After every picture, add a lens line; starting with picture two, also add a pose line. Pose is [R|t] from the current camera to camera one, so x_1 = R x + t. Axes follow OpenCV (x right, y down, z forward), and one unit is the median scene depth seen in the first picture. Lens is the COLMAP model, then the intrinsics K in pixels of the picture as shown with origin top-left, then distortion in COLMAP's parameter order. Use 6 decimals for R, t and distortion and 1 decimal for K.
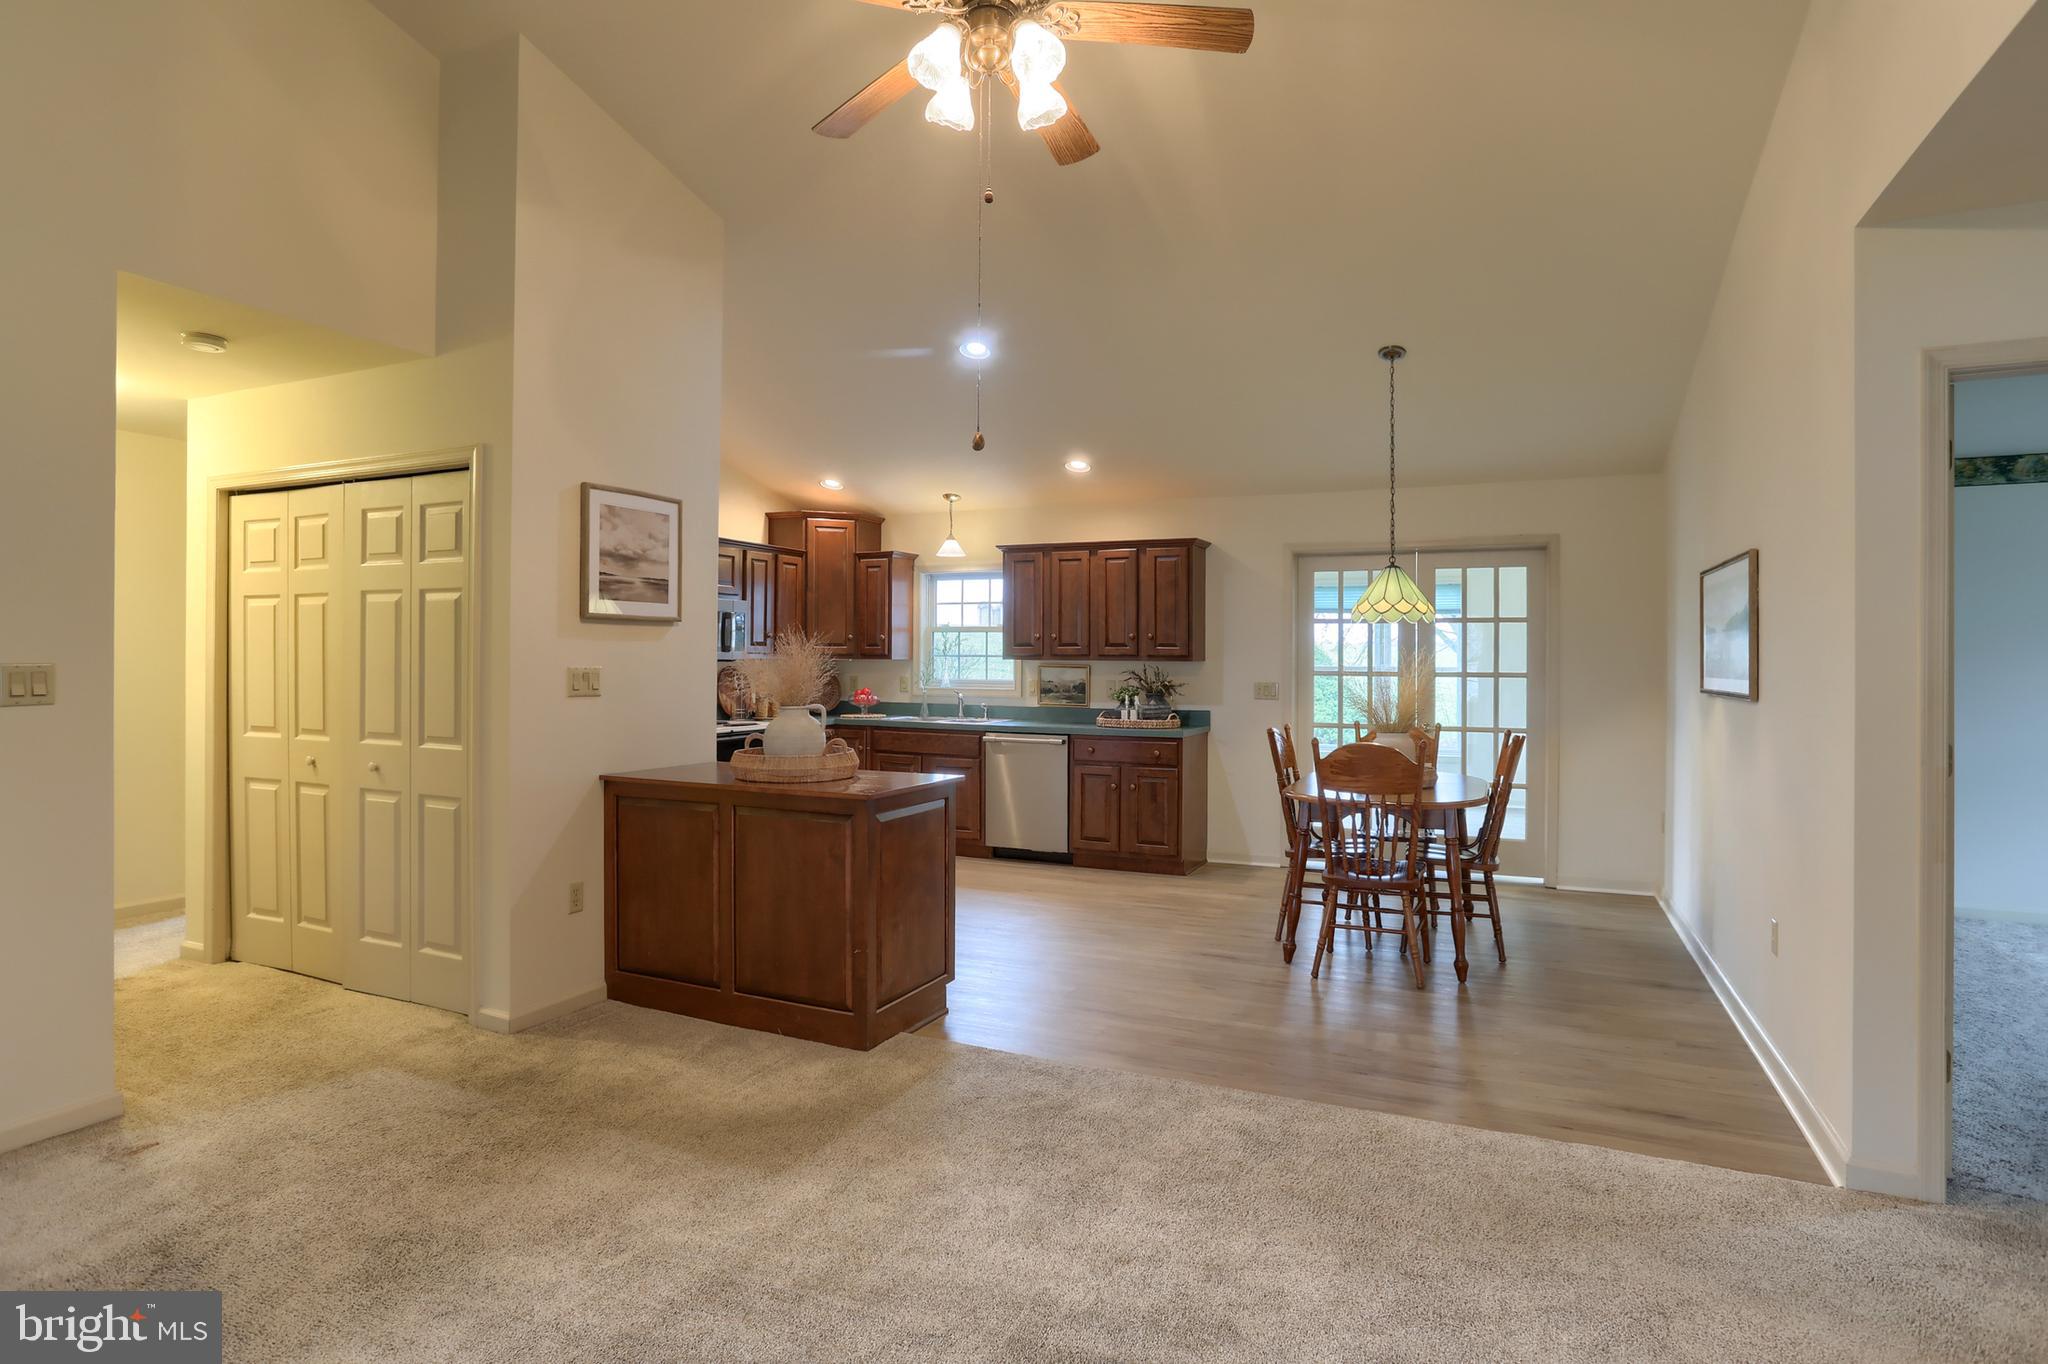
lens RADIAL K [[1070.7, 0, 1023.0], [0, 1070.7, 672.1], [0, 0, 1]] dist [-0.002507, -0.000328]
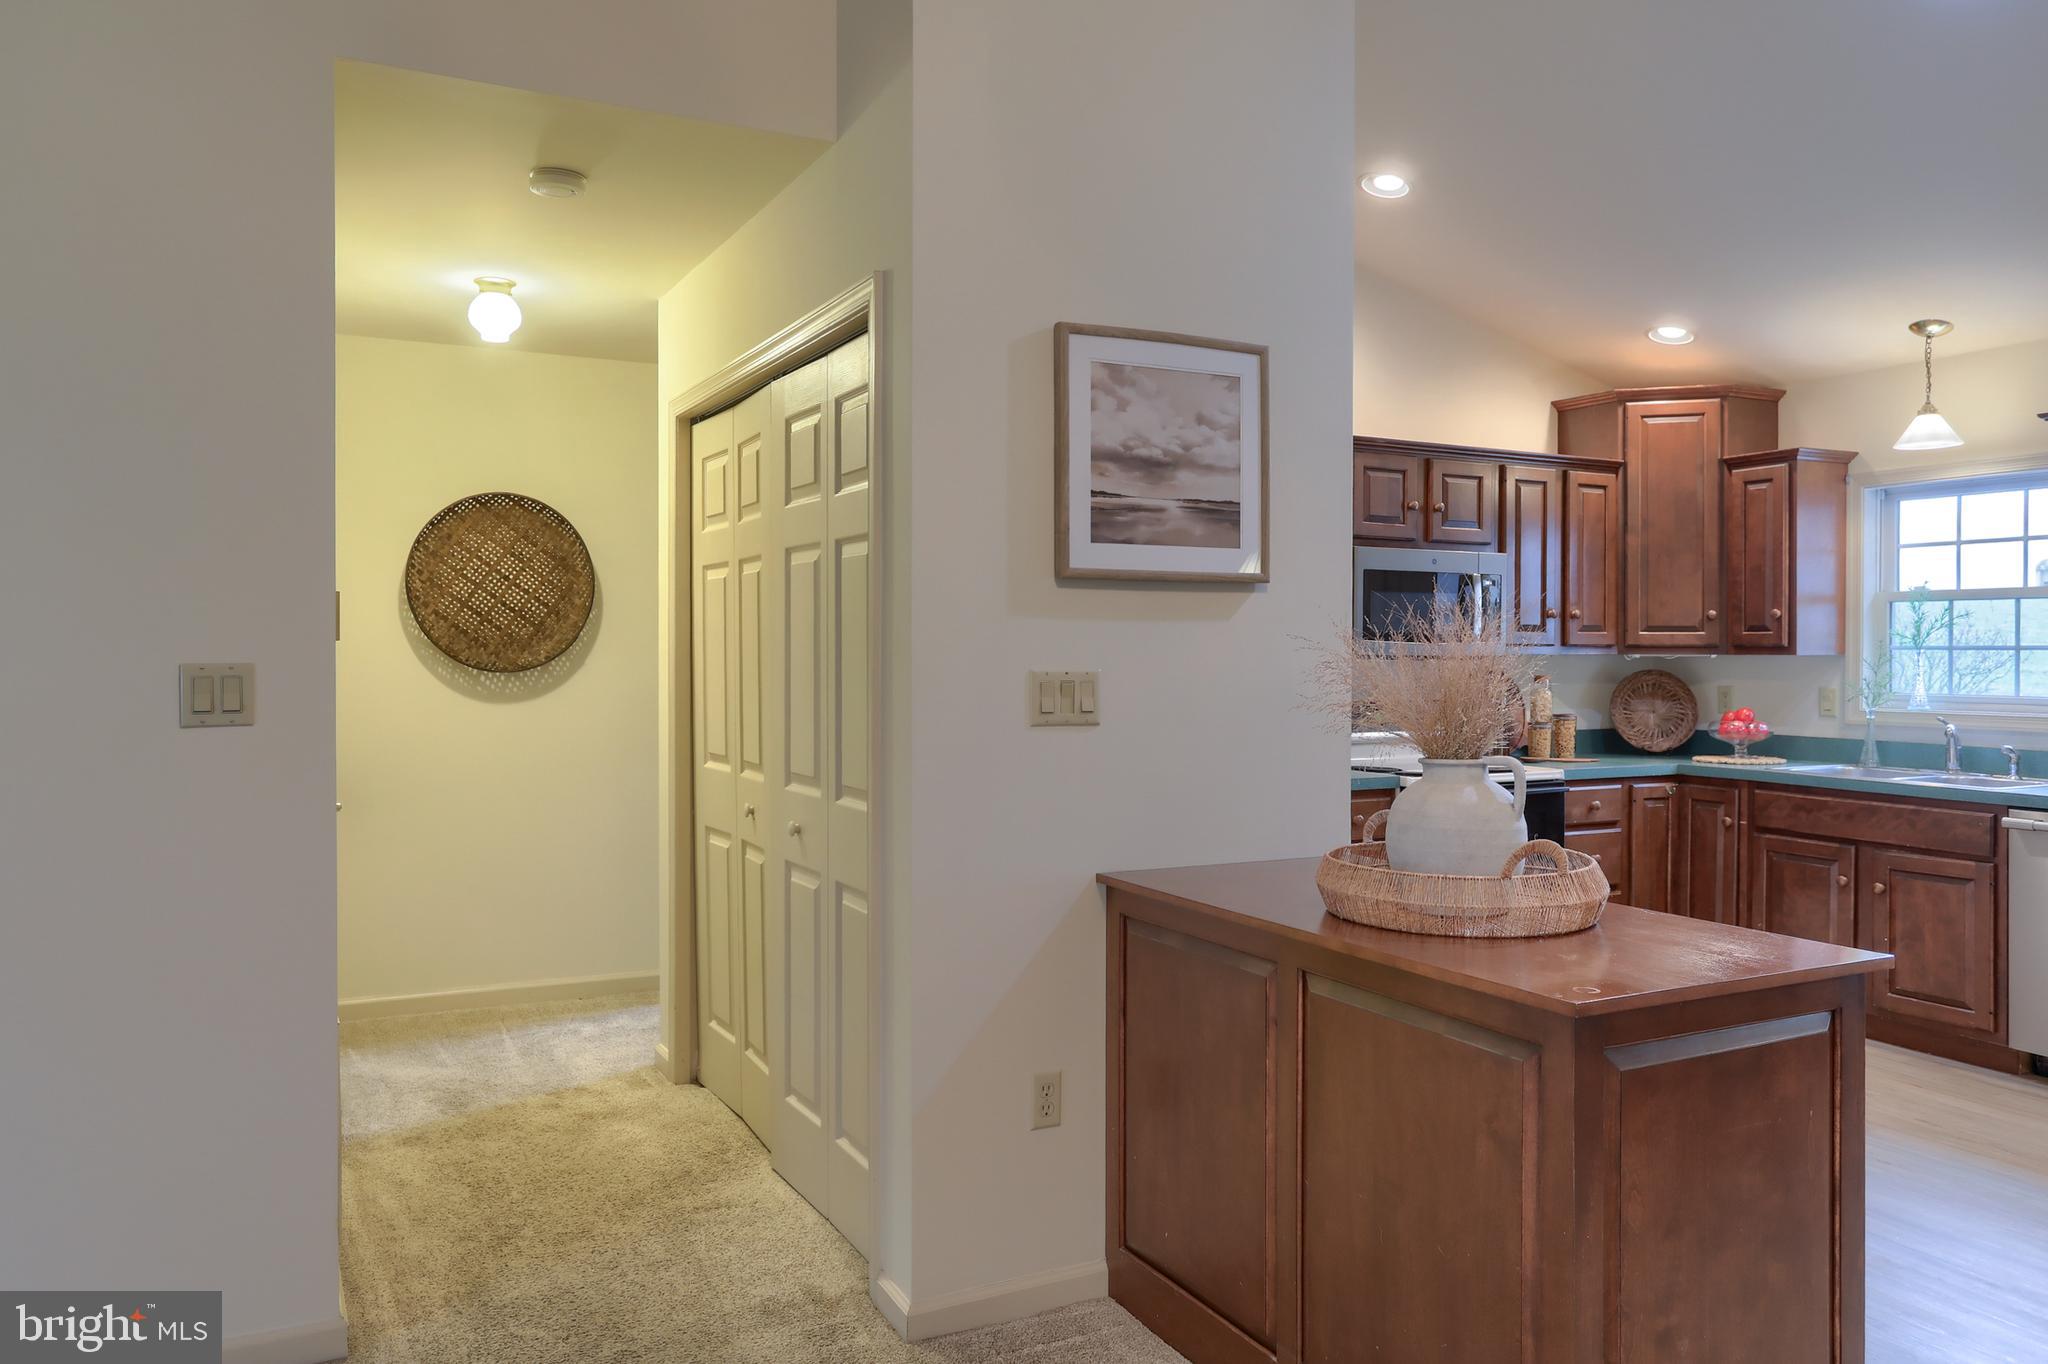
lens RADIAL K [[1457.4, 0, 1017.6], [0, 1457.4, 664.4], [0, 0, 1]] dist [-0.019486, 0.024823]
pose [[0.794021, 0.001773, -0.607888, 0.012384], [-0.005697, 0.999974, -0.004524, -0.003853], [0.607864, 0.007055, 0.794010, 0.373370]]
